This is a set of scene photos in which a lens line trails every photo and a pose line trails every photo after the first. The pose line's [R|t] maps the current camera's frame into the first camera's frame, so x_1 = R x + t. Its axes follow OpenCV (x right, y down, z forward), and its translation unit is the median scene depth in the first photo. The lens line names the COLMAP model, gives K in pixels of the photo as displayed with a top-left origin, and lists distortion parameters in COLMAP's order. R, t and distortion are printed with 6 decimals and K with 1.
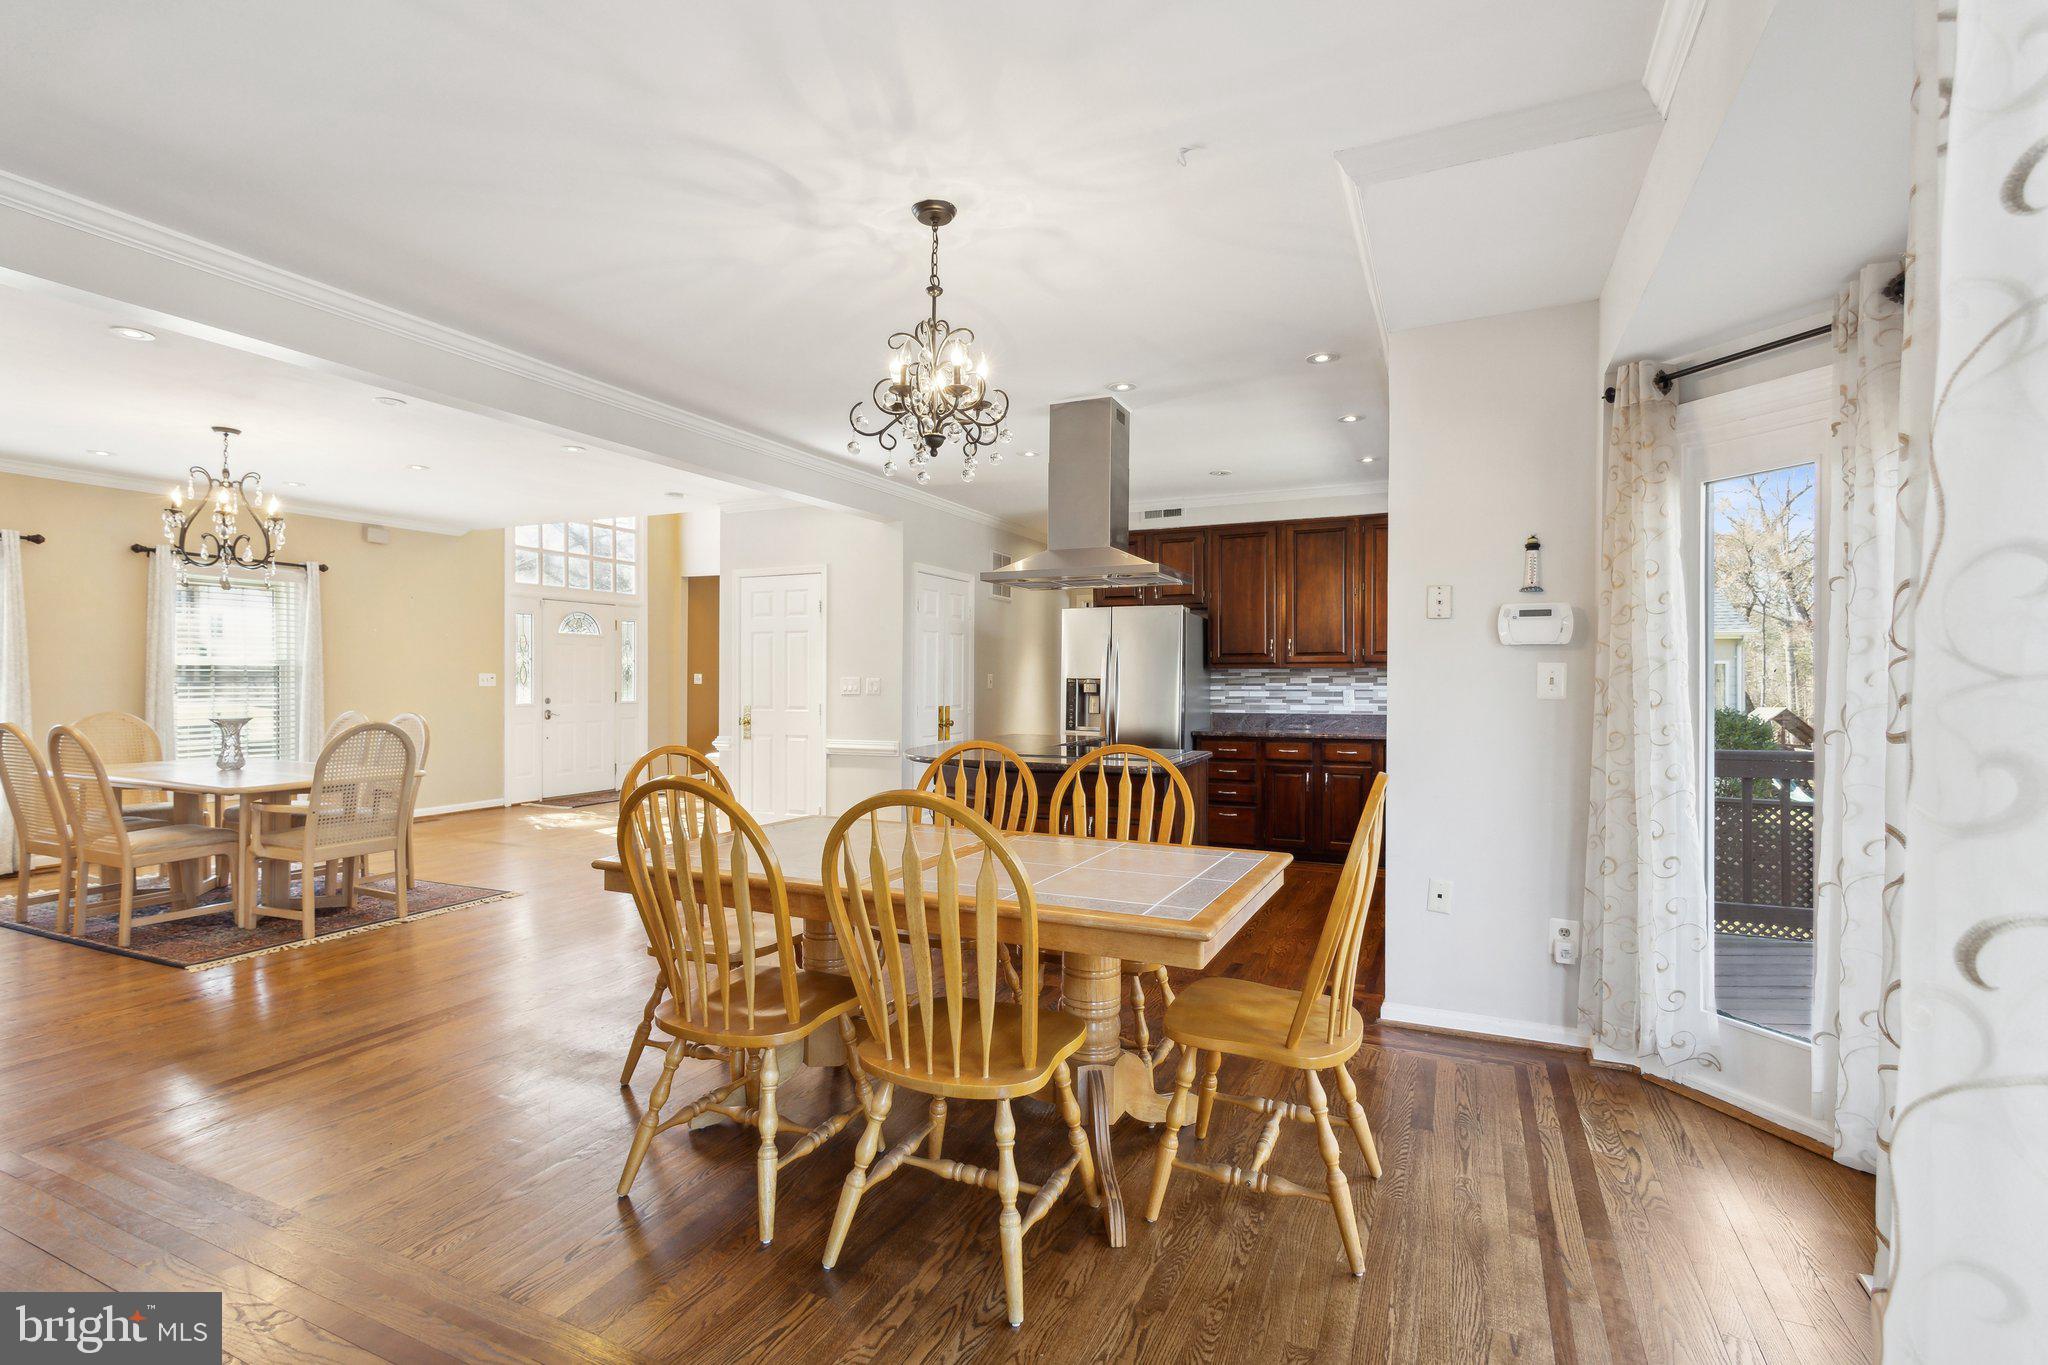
lens RADIAL K [[948.3, 0, 1024.0], [0, 948.3, 682.5], [0, 0, 1]] dist [0.003717, 0.000257]
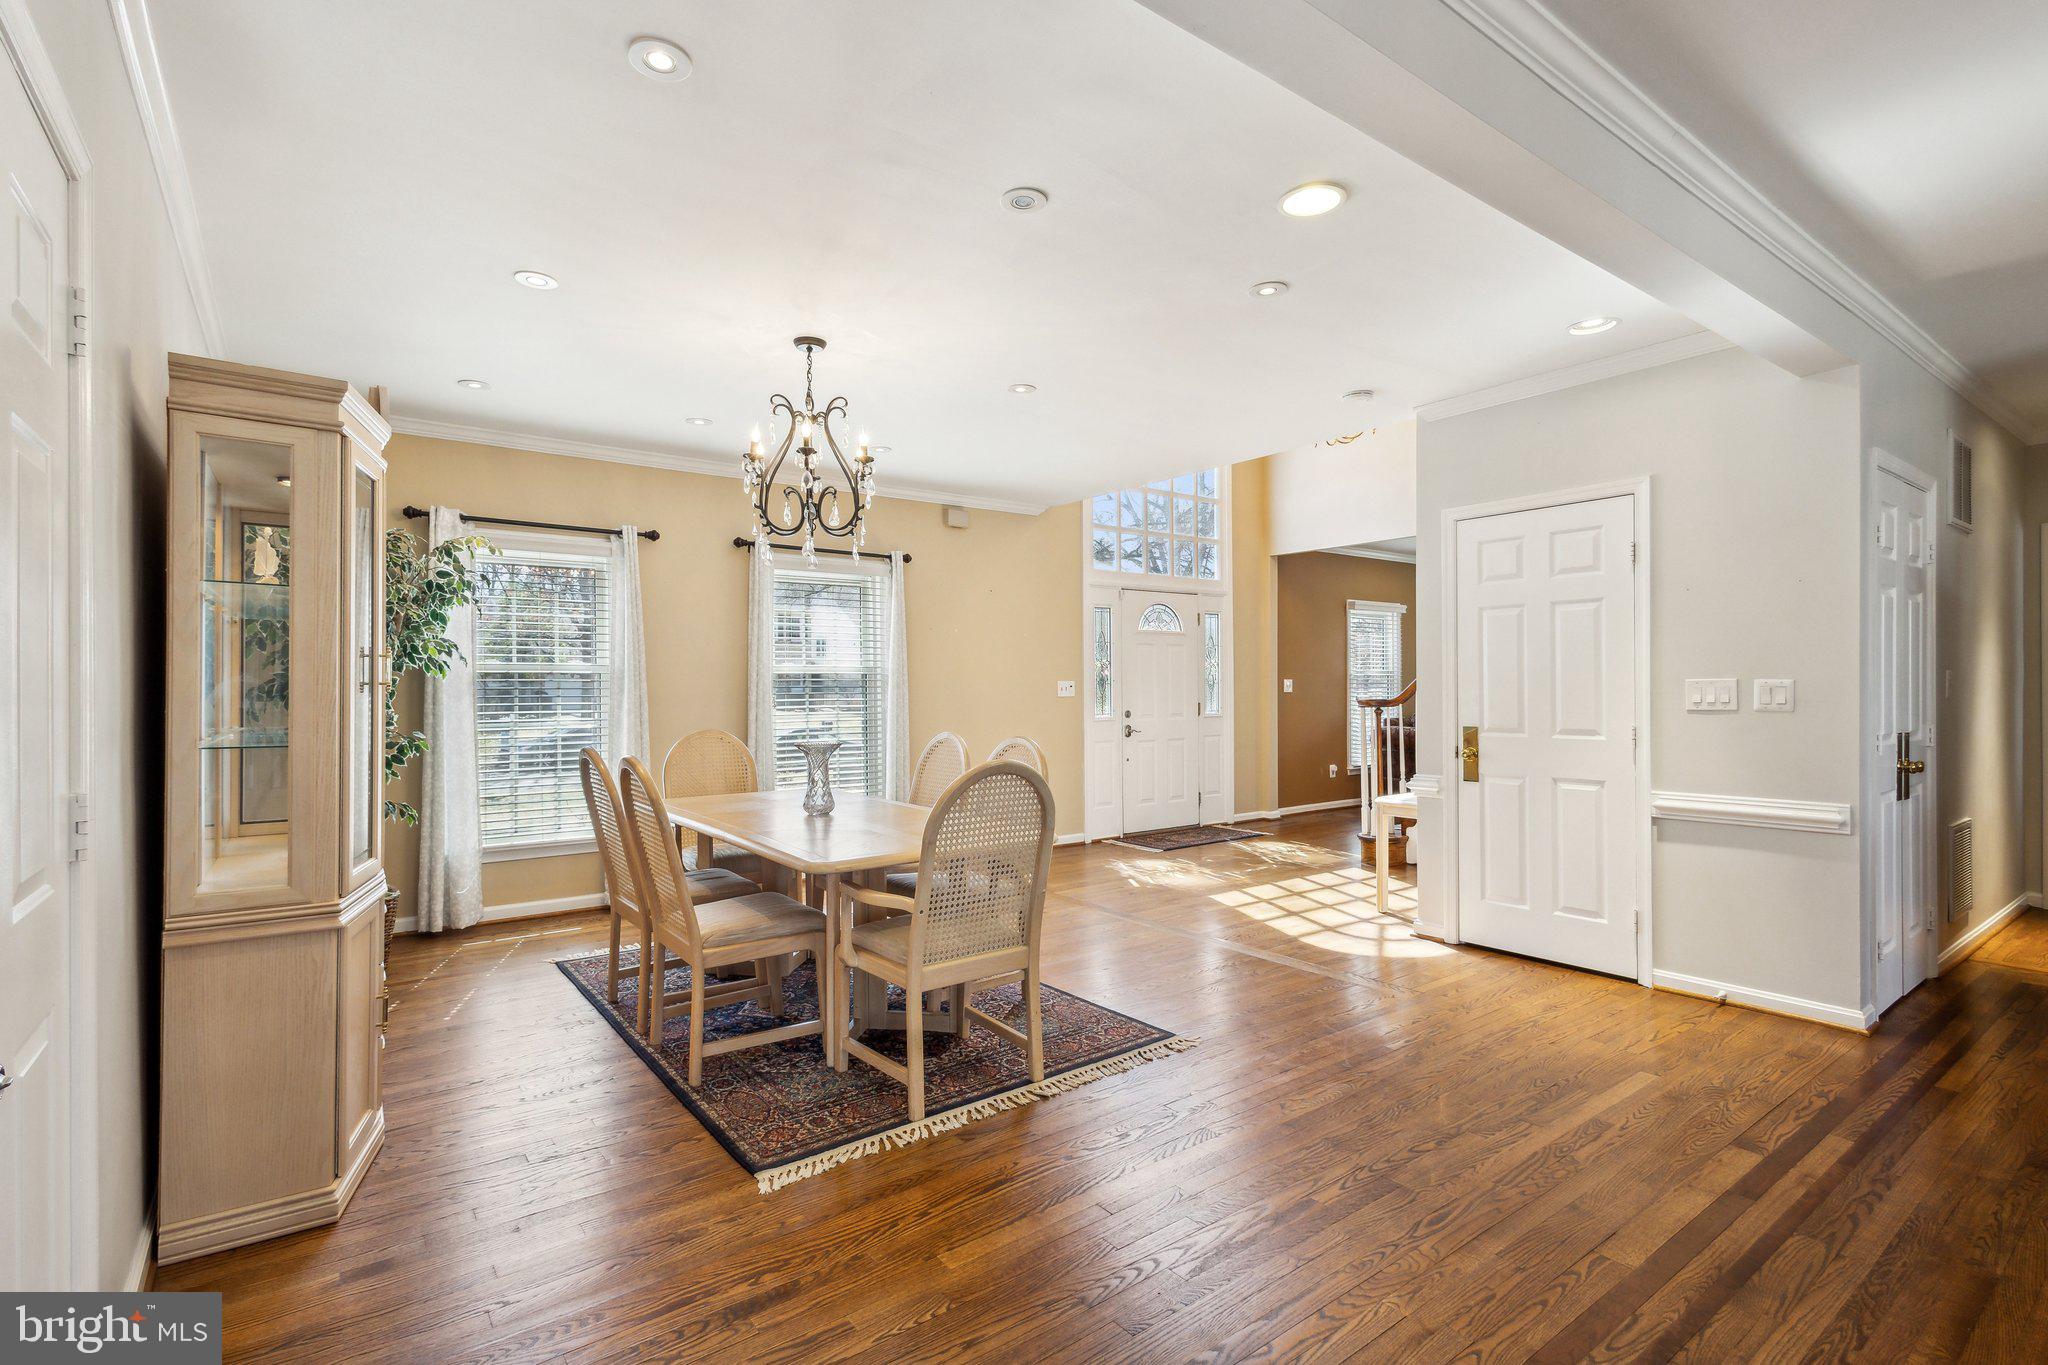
lens RADIAL K [[945.4, 0, 1006.9], [0, 945.4, 692.4], [0, 0, 1]] dist [0.002217, 0.000101]
pose [[0.872066, -0.005663, -0.489355, -0.274581], [0.007074, 0.999974, 0.001035, -0.001191], [0.489337, -0.004365, 0.872084, 0.341134]]
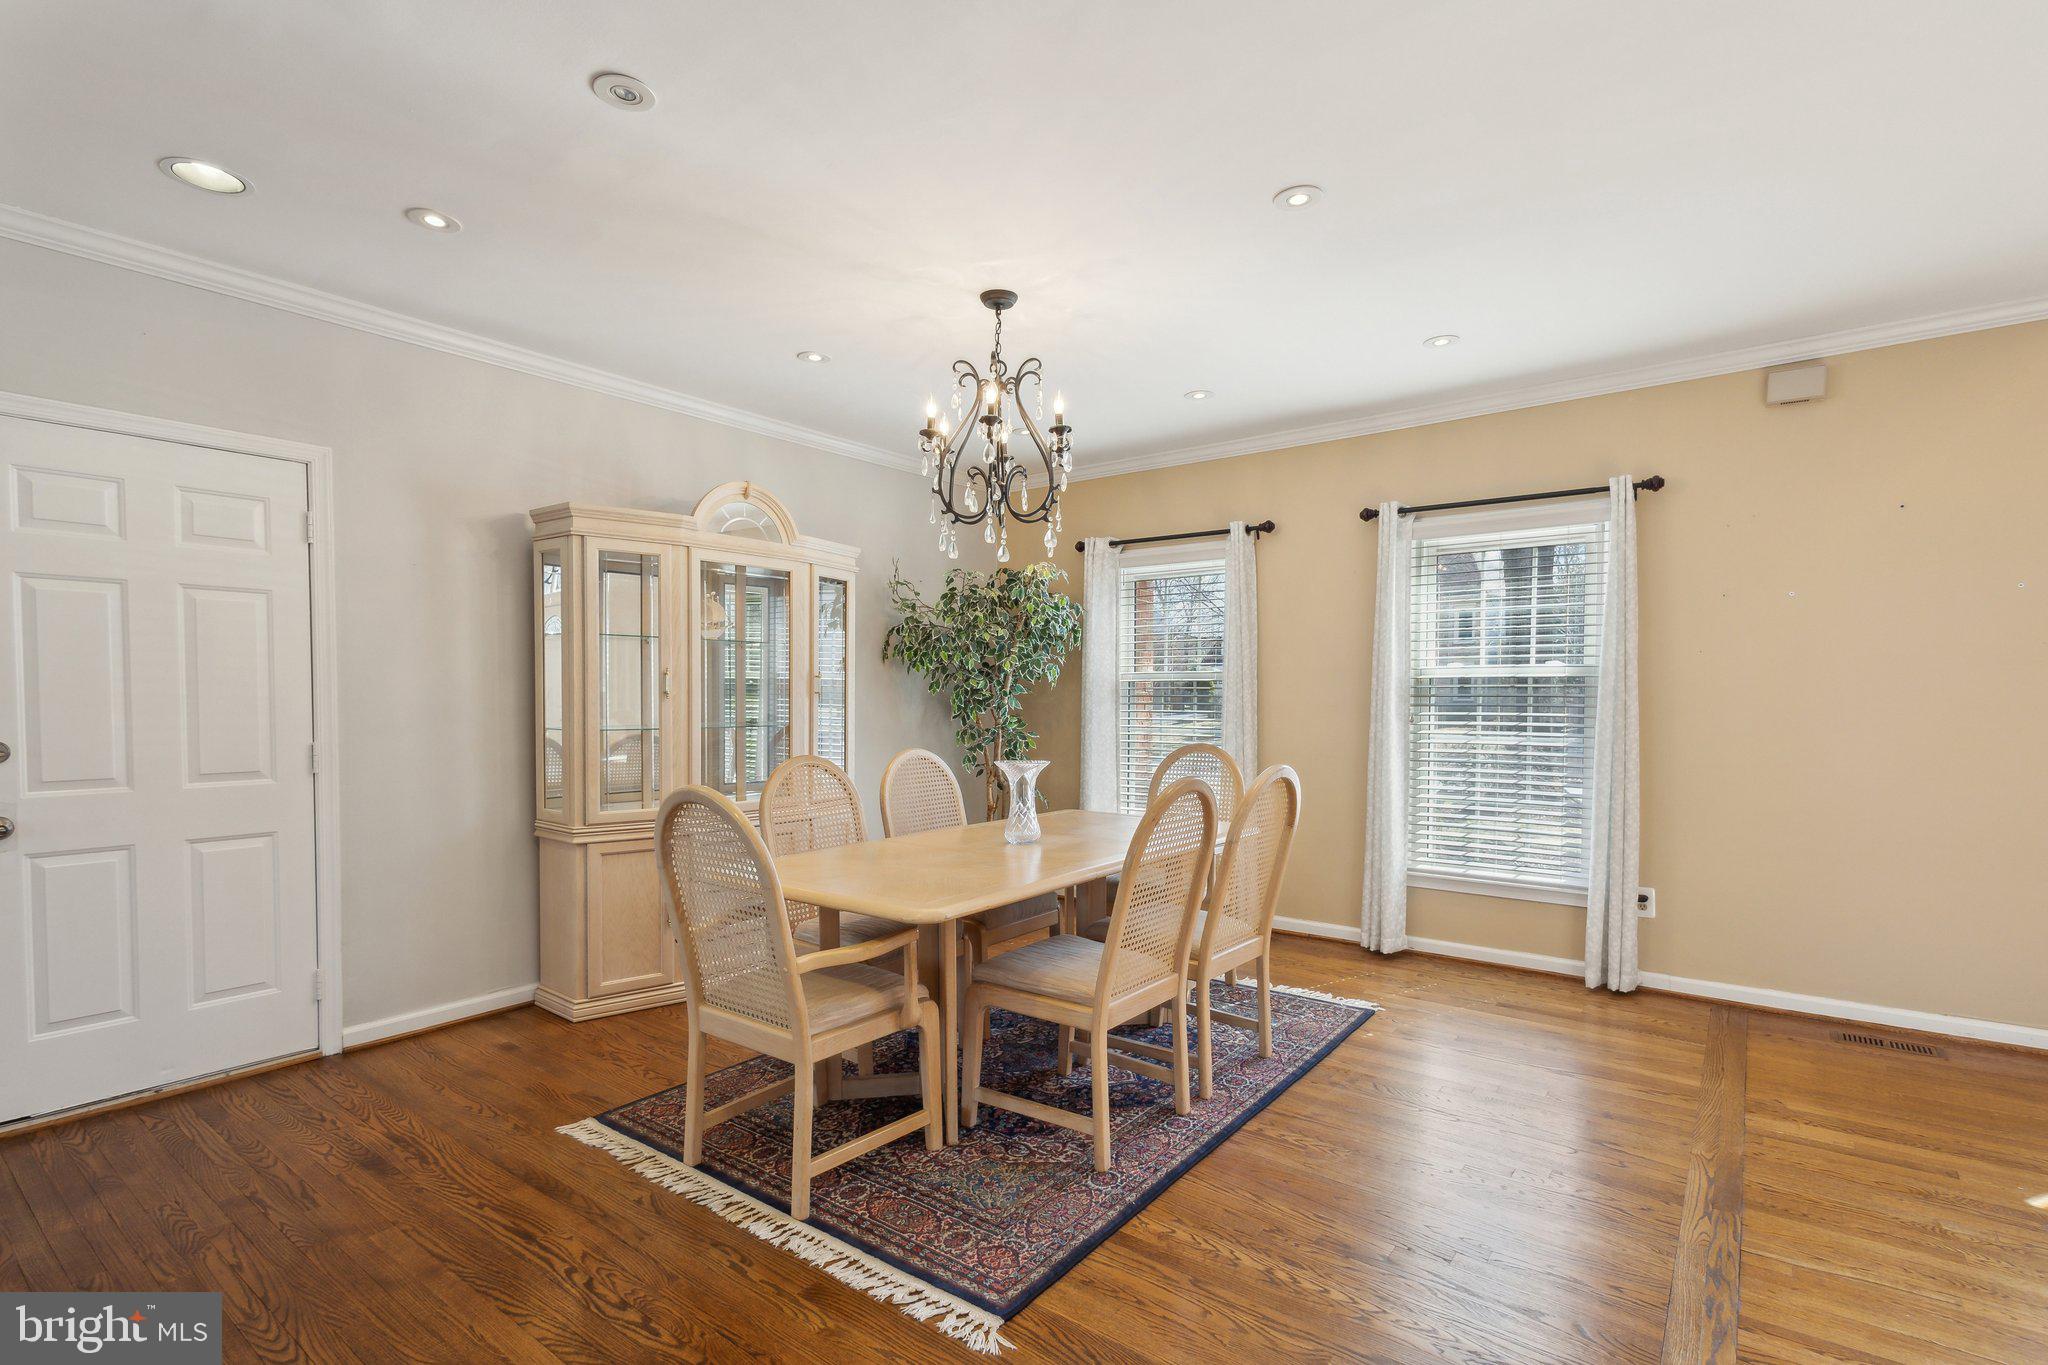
lens RADIAL K [[965.0, 0, 1021.8], [0, 965.0, 724.4], [0, 0, 1]] dist [0.001770, 0.000272]
pose [[-0.224271, 0.026060, -0.974178, -0.168930], [-0.003365, 0.999616, 0.027515, -0.004491], [0.974521, 0.009449, -0.224097, 0.874846]]
